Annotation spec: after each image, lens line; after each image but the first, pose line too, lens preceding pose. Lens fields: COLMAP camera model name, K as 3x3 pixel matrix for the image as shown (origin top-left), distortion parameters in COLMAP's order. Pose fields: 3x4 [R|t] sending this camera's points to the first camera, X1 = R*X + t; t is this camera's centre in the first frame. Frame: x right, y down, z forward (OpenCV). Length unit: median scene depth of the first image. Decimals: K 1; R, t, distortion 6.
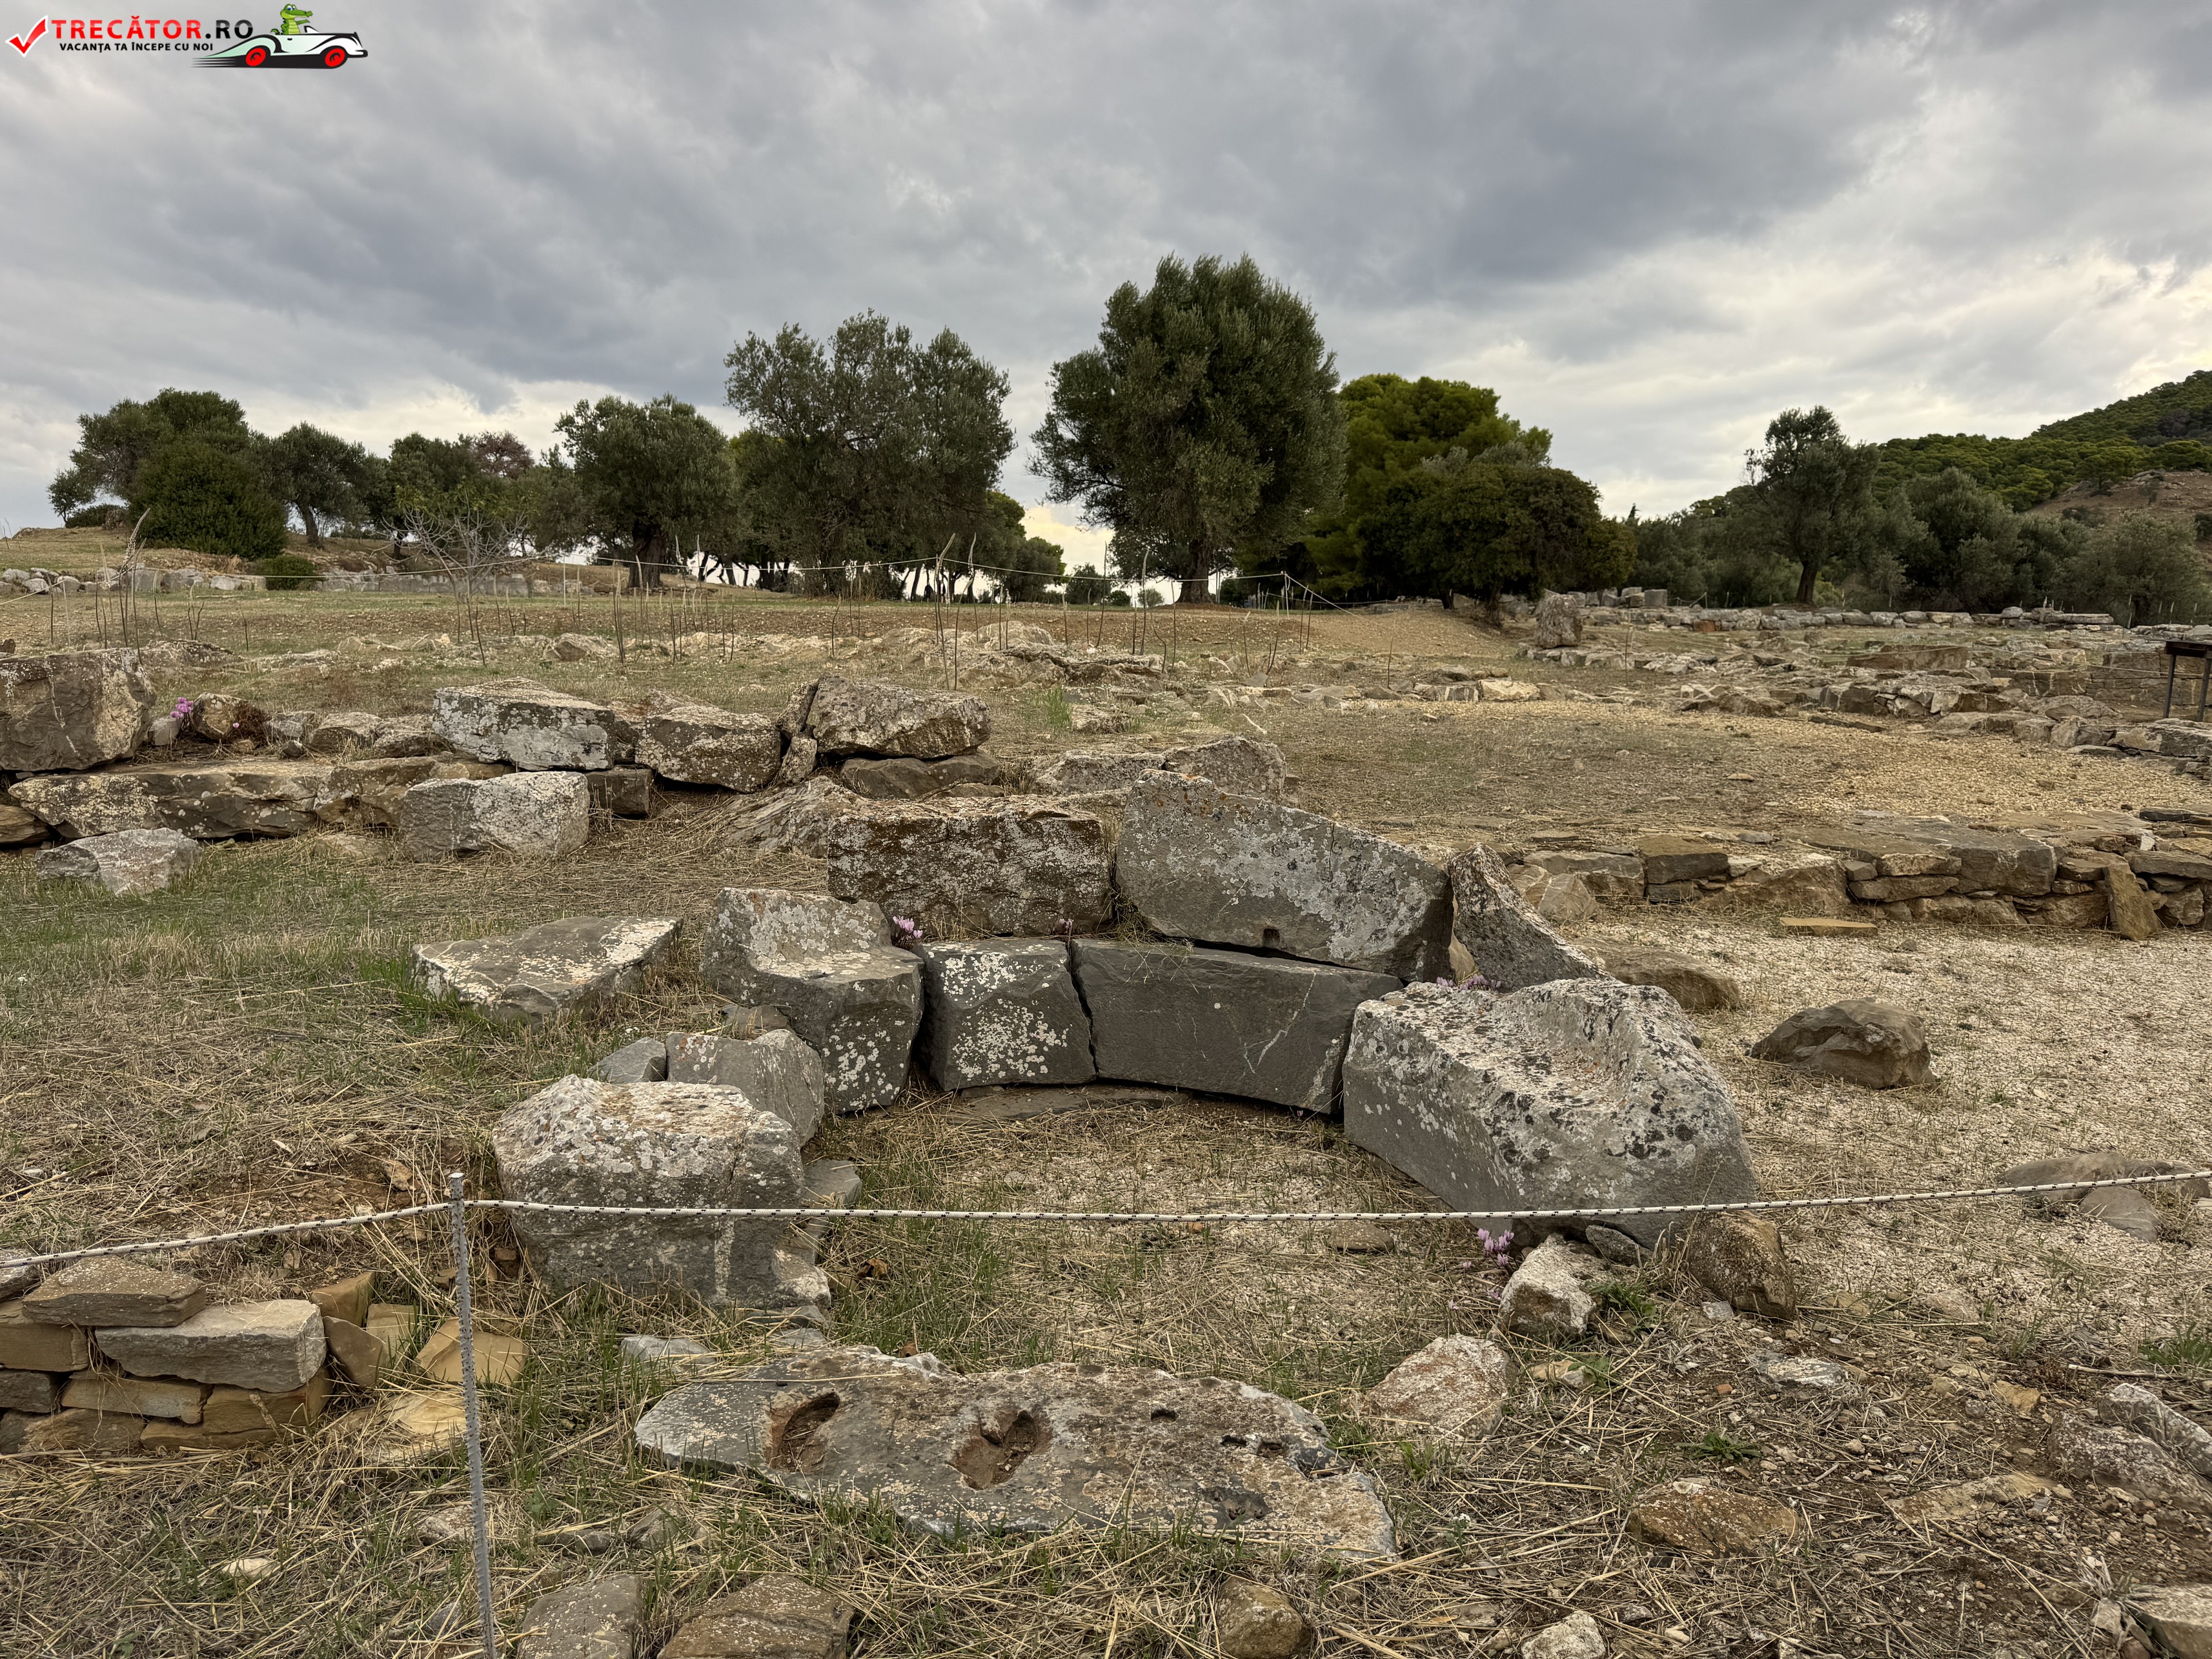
lens RADIAL K [[1576.9, 0, 1107.3], [0, 1576.9, 824.3], [0, 0, 1]] dist [0.045586, -0.041160]
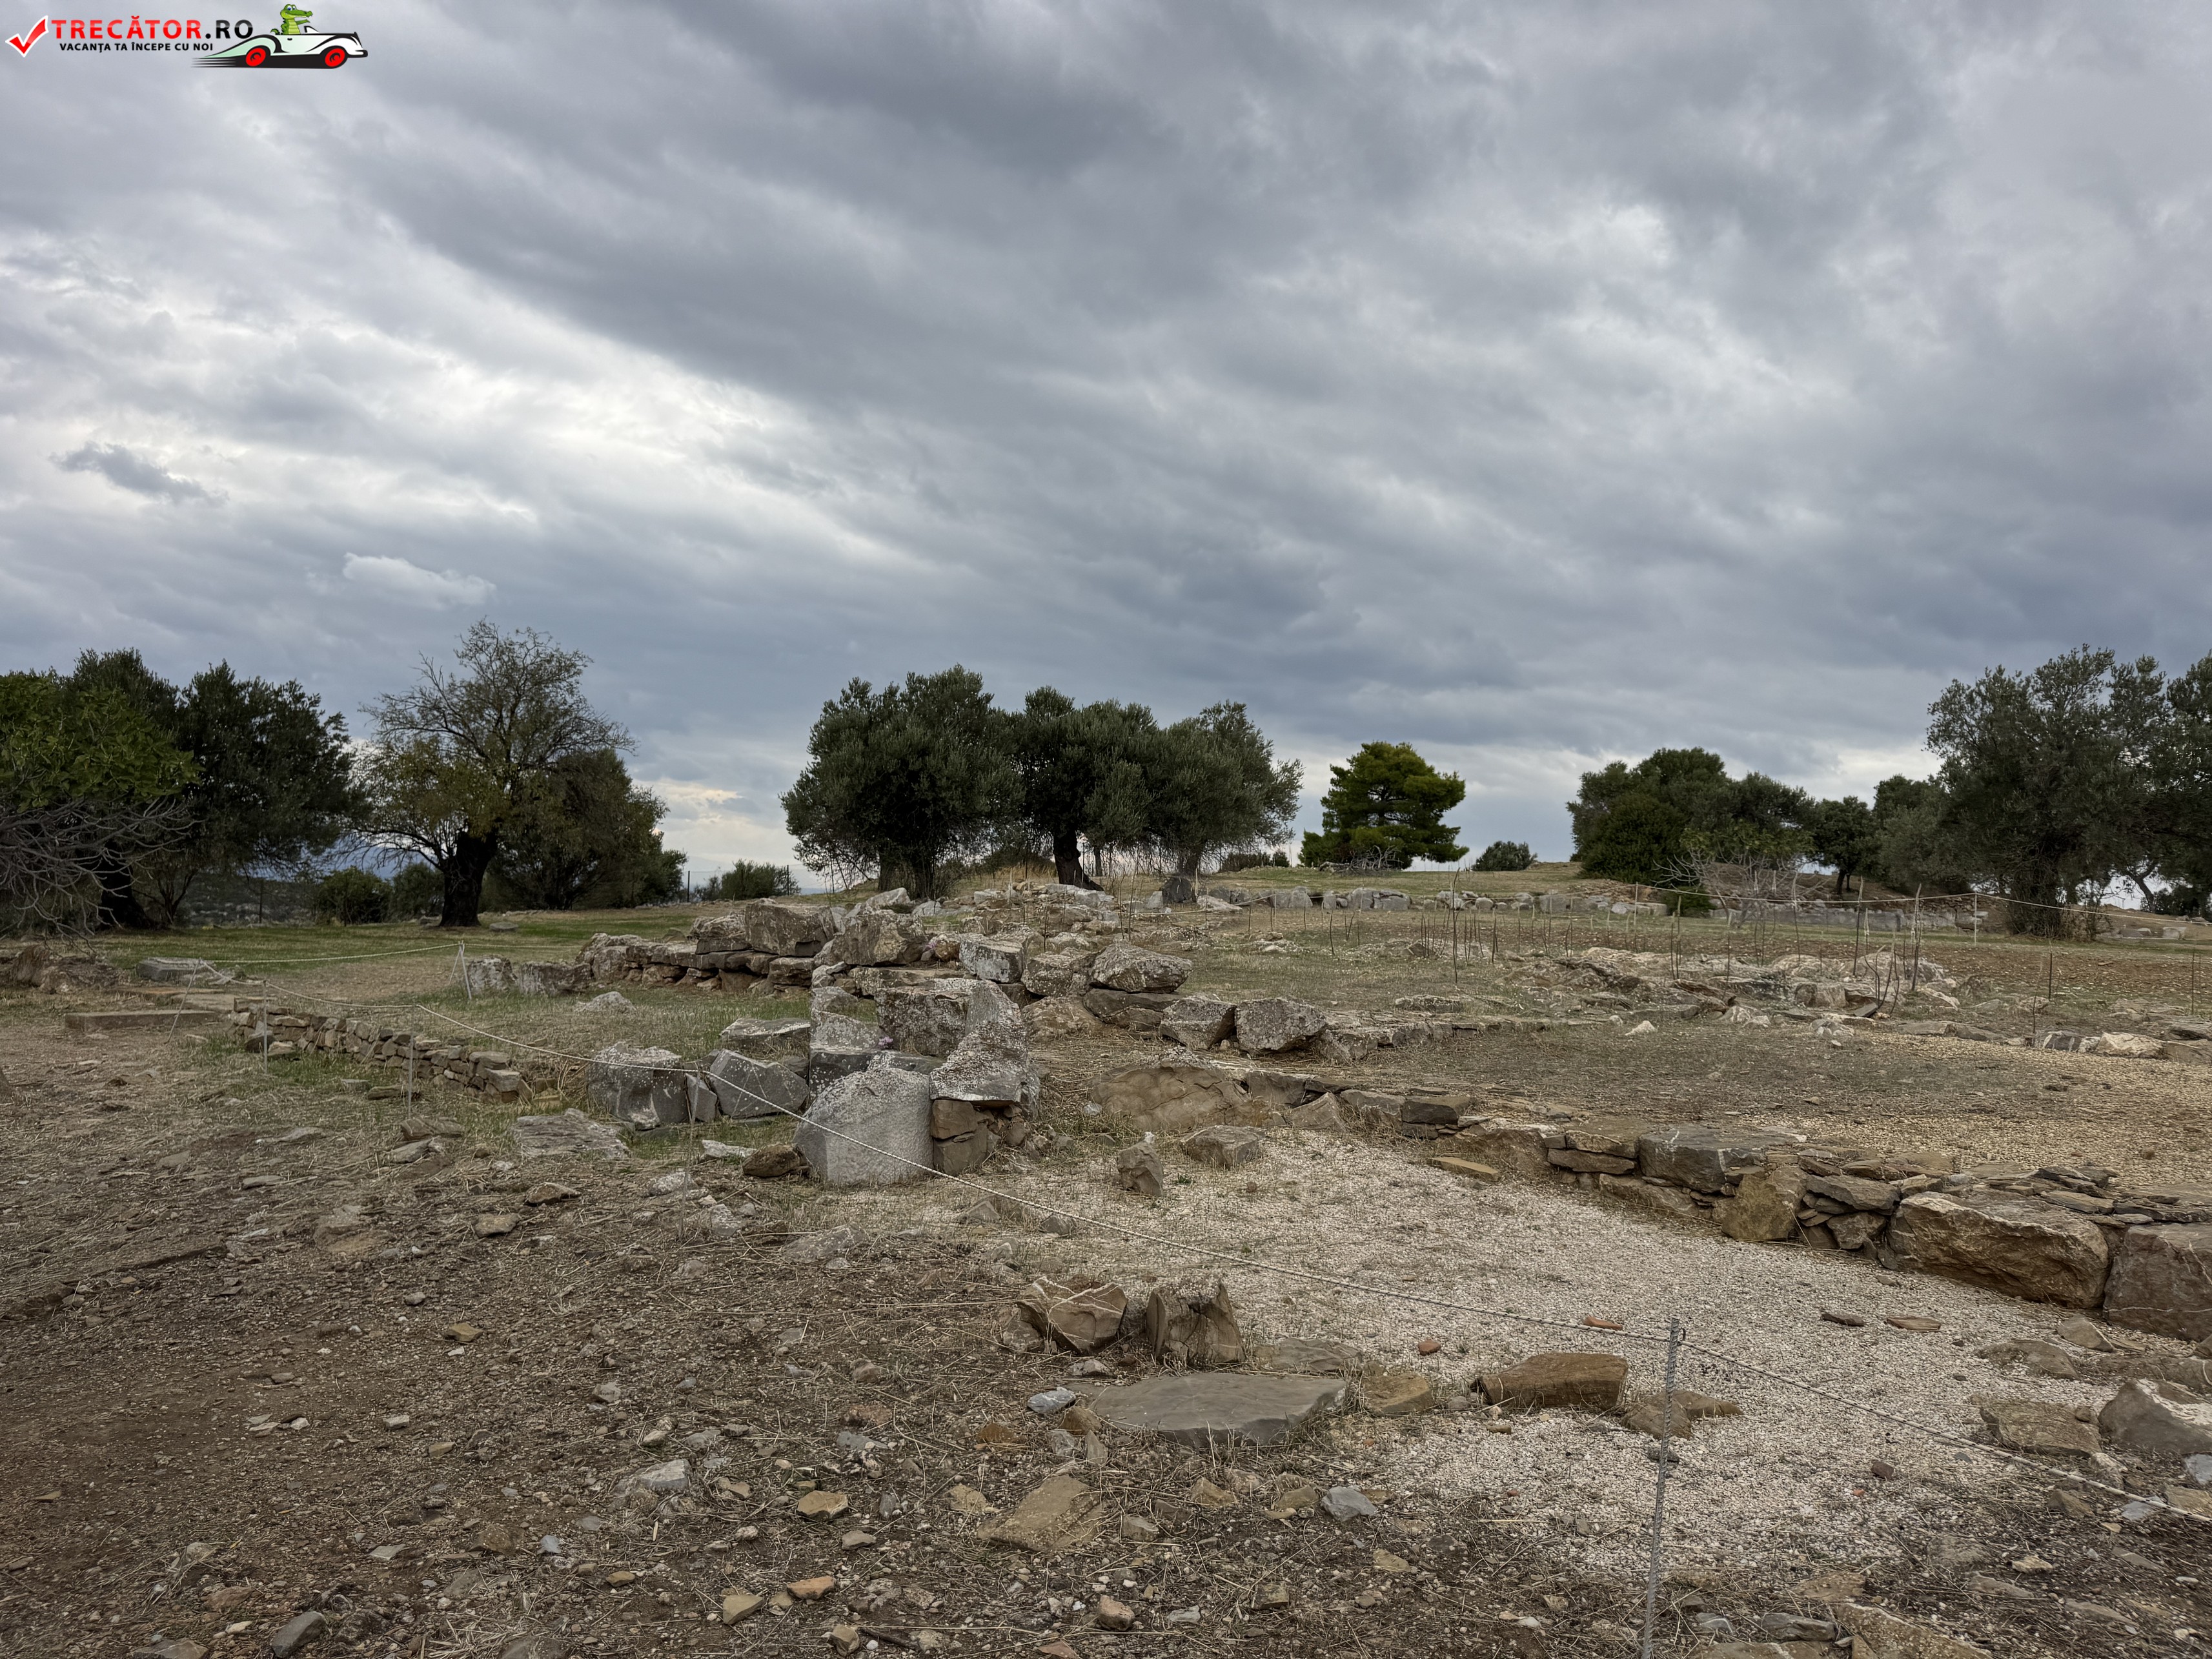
lens RADIAL K [[1576.9, 0, 1109.3], [0, 1576.9, 824.8], [0, 0, 1]] dist [0.045586, -0.041160]
pose [[0.595248, -0.006427, -0.803516, 0.453570], [-0.160456, 0.978878, -0.126697, -0.000032], [0.787359, 0.204345, 0.581644, -0.017193]]
